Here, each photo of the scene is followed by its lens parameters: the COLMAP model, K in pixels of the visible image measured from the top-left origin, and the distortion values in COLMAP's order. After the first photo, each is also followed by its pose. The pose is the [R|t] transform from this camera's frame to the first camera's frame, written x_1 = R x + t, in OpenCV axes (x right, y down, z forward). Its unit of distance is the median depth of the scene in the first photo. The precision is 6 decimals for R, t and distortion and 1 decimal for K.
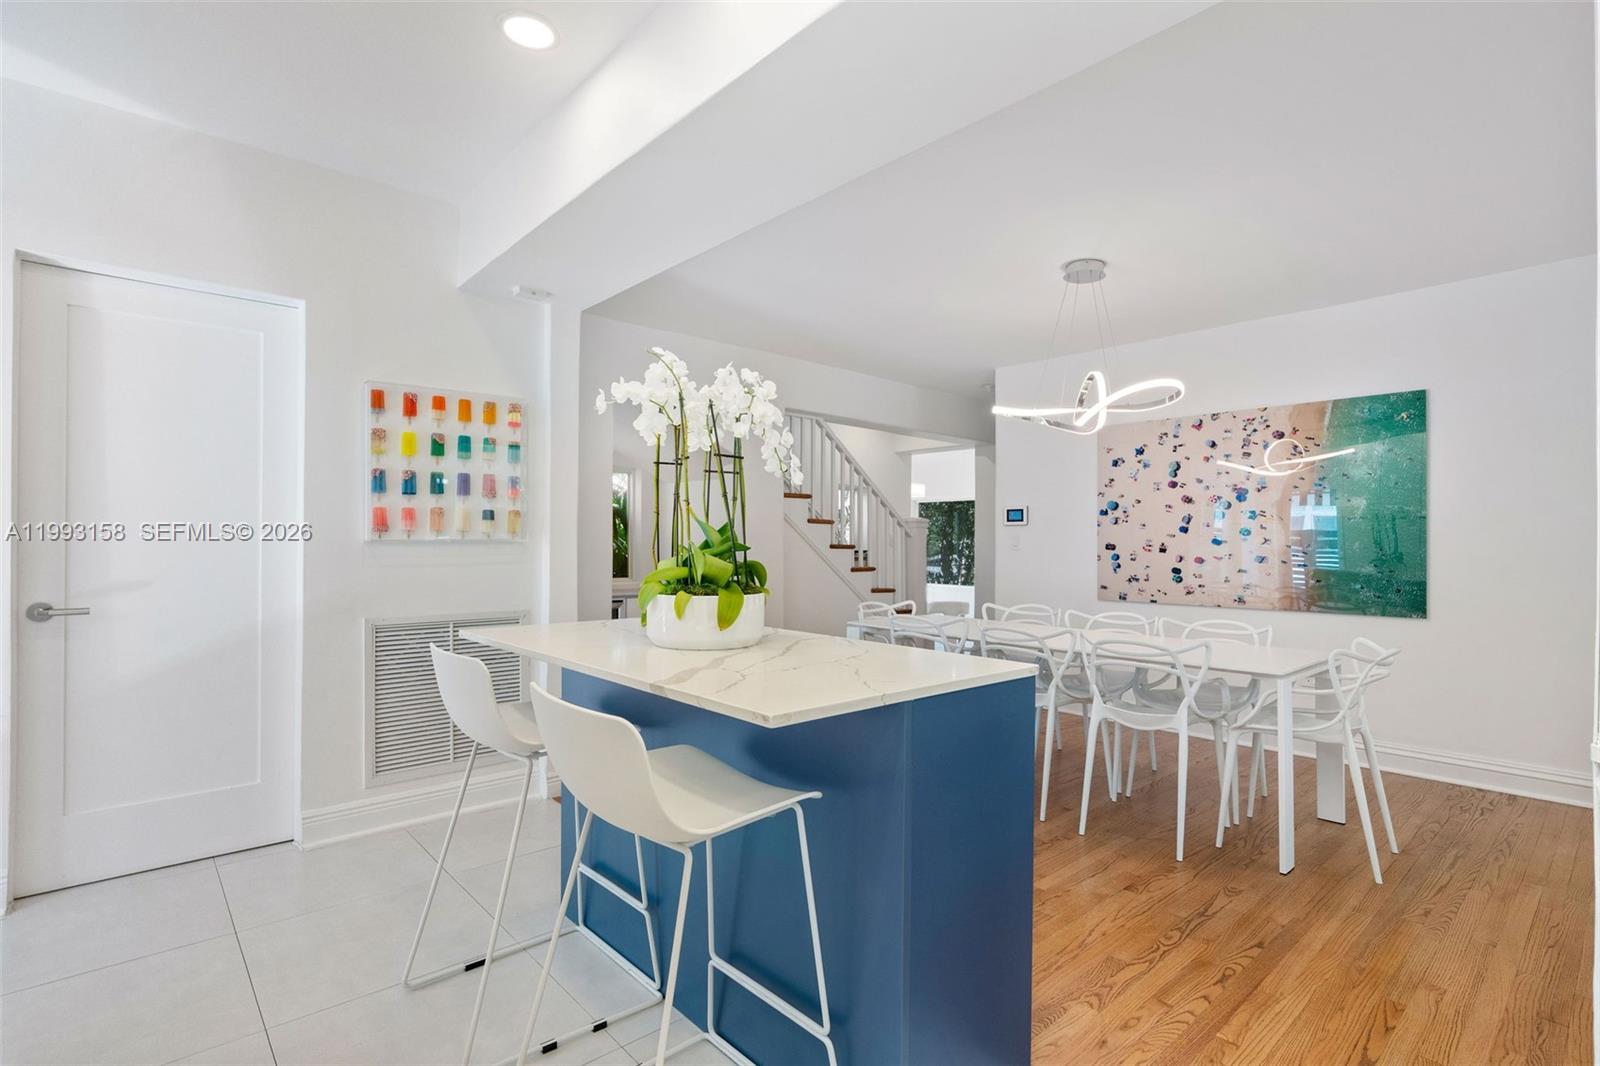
lens RADIAL K [[759.6, 0, 800.0], [0, 759.6, 533.0], [0, 0, 1]] dist [-0.014534, 0.000412]
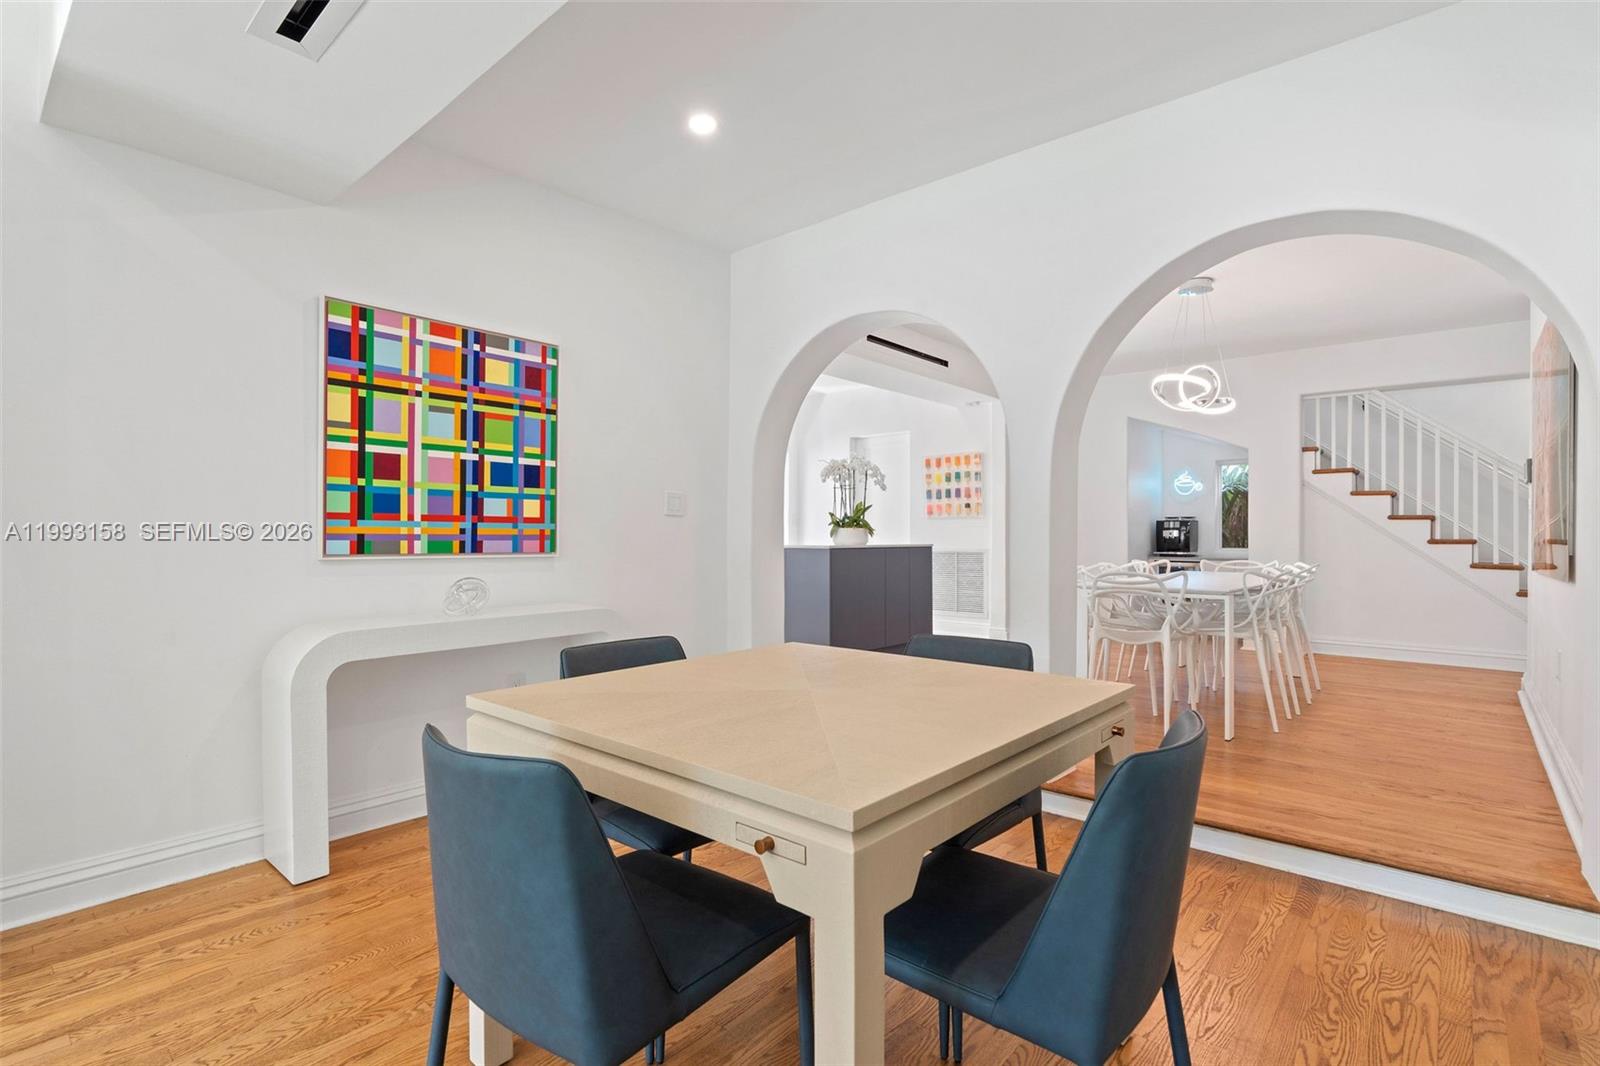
lens RADIAL K [[759.6, 0, 800.0], [0, 759.6, 533.0], [0, 0, 1]] dist [-0.014534, 0.000412]
pose [[0.125405, -0.011791, -0.992036, 1.229298], [0.010889, 0.999886, -0.010508, 0.053435], [0.992046, -0.009484, 0.125519, 0.153457]]
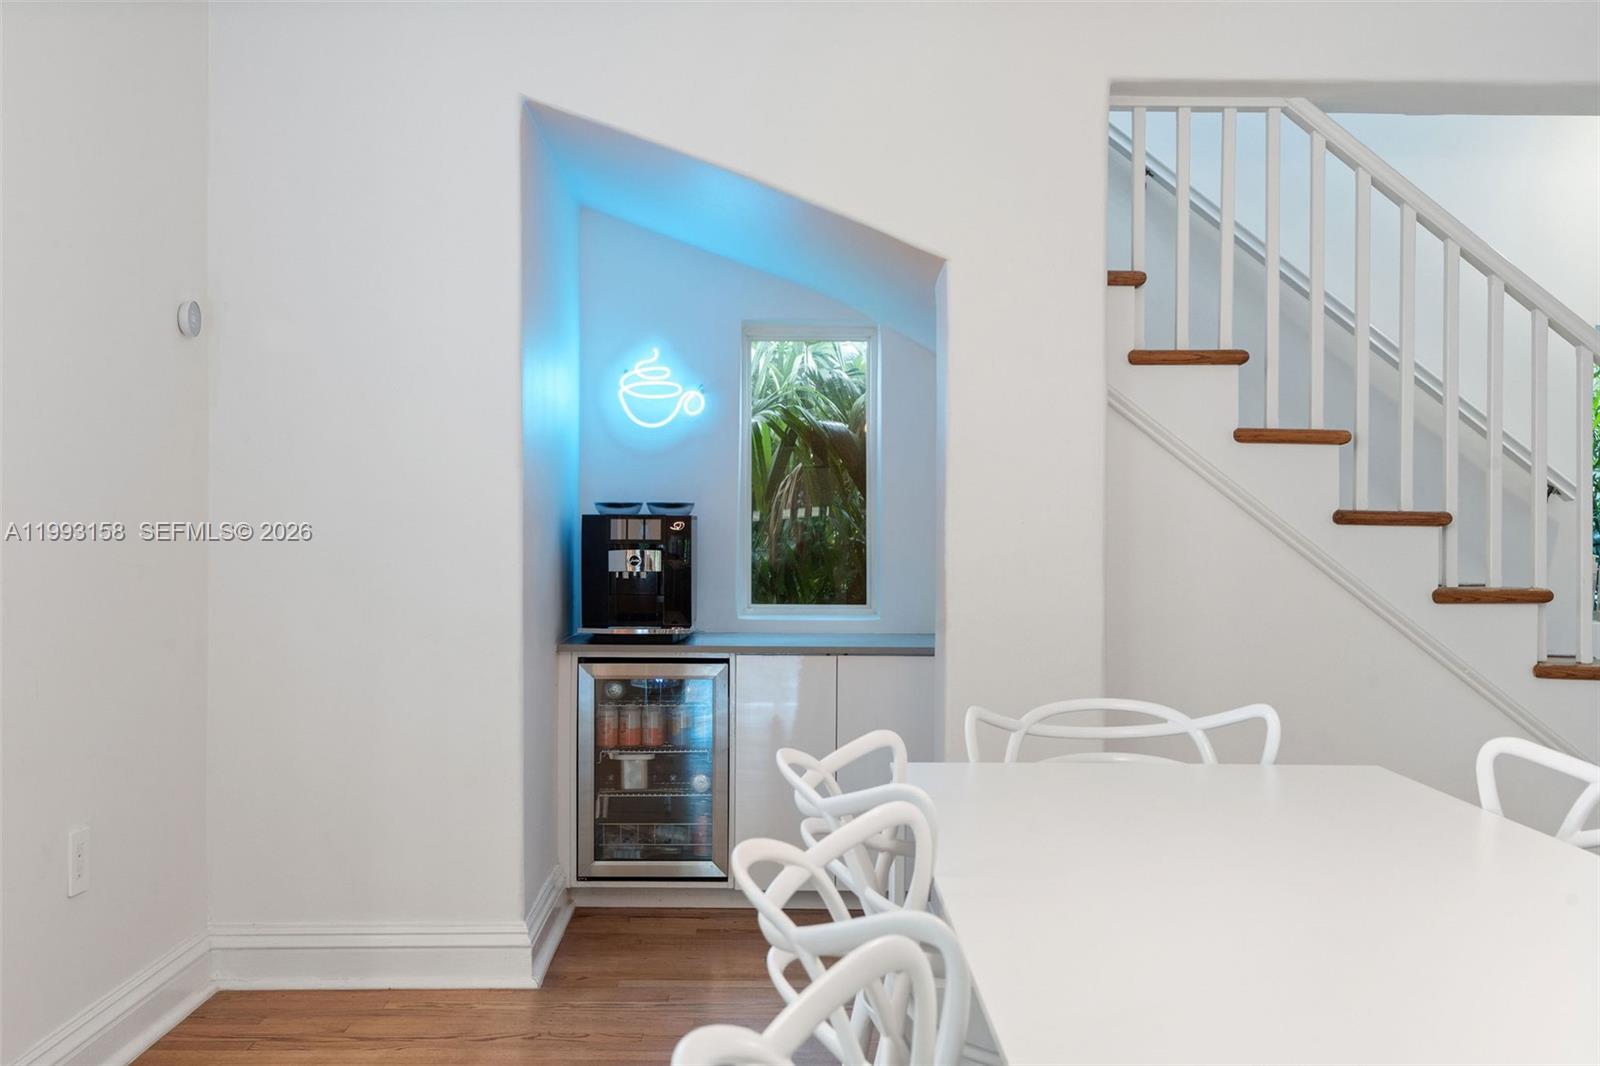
lens RADIAL K [[1568.7, 0, 798.7], [0, 1568.7, 559.2], [0, 0, 1]] dist [0.013136, 0.010932]
pose [[0.749468, 0.003475, -0.662031, 0.394687], [0.009678, 0.999822, 0.016205, 0.029709], [0.661970, -0.018552, 0.749301, 0.514108]]
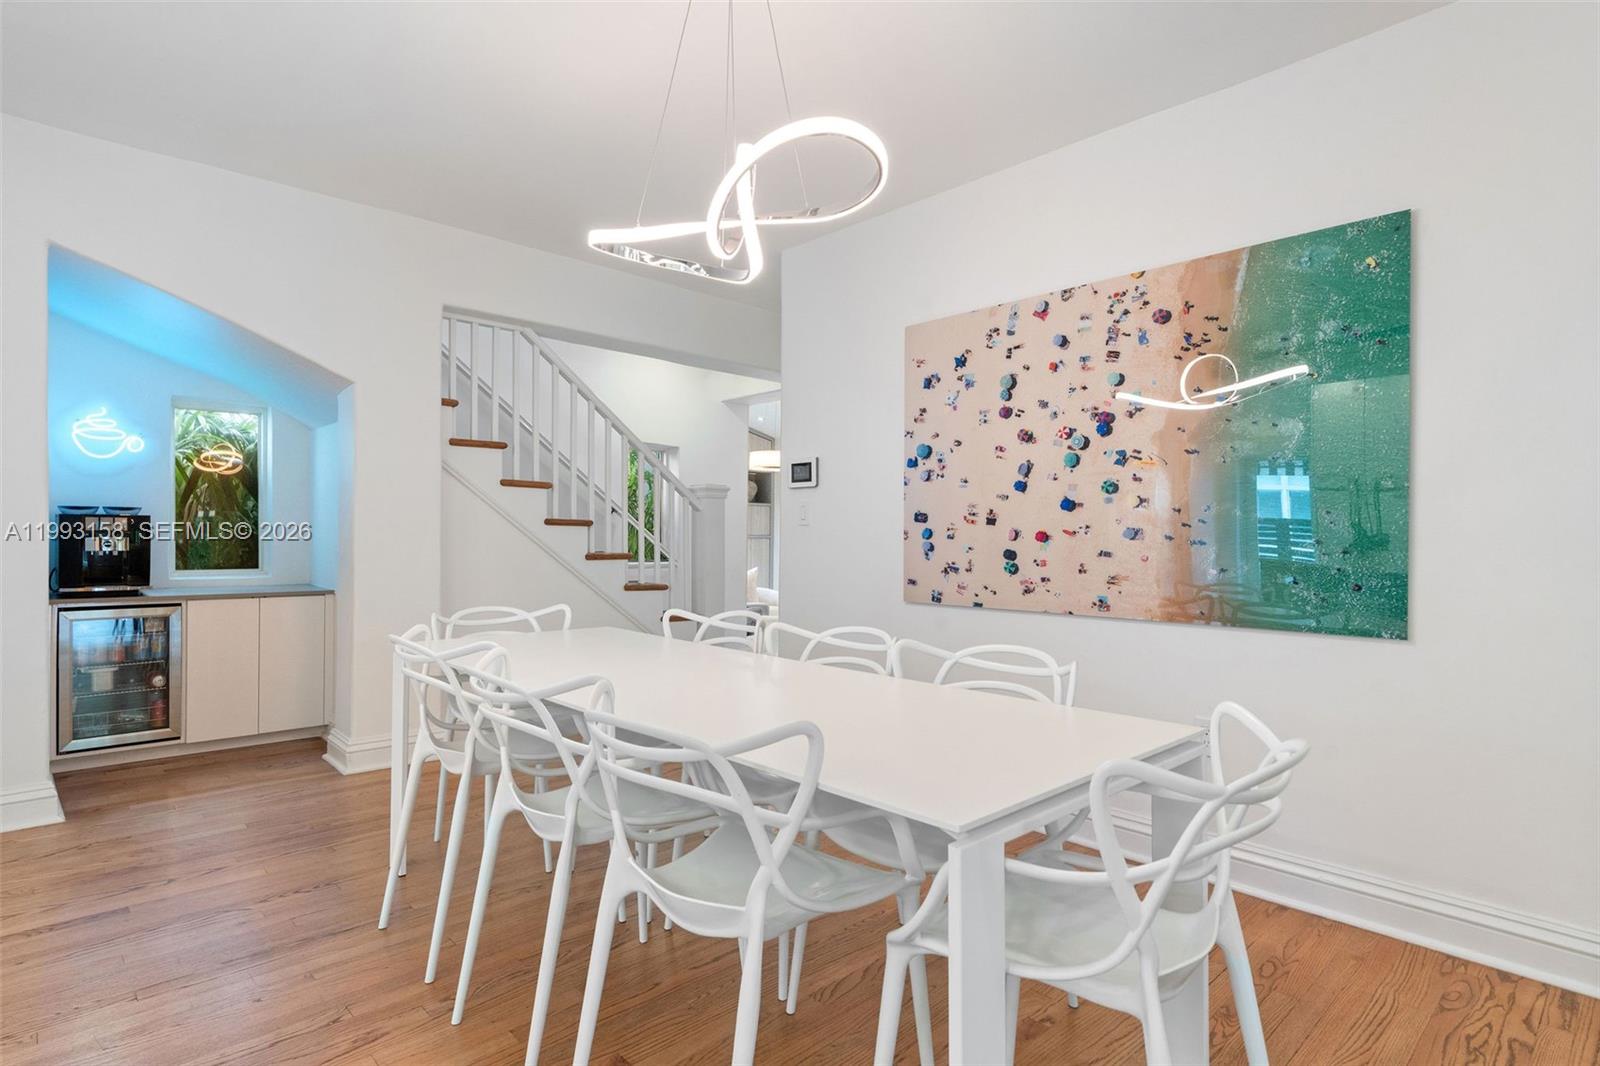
lens RADIAL K [[818.8, 0, 800.0], [0, 818.8, 533.0], [0, 0, 1]] dist [0.000117, -0.006404]
pose [[0.999580, -0.000646, 0.028963, 0.324283], [0.000338, 0.999943, 0.010644, 0.026697], [-0.028968, -0.010630, 0.999524, 0.365551]]
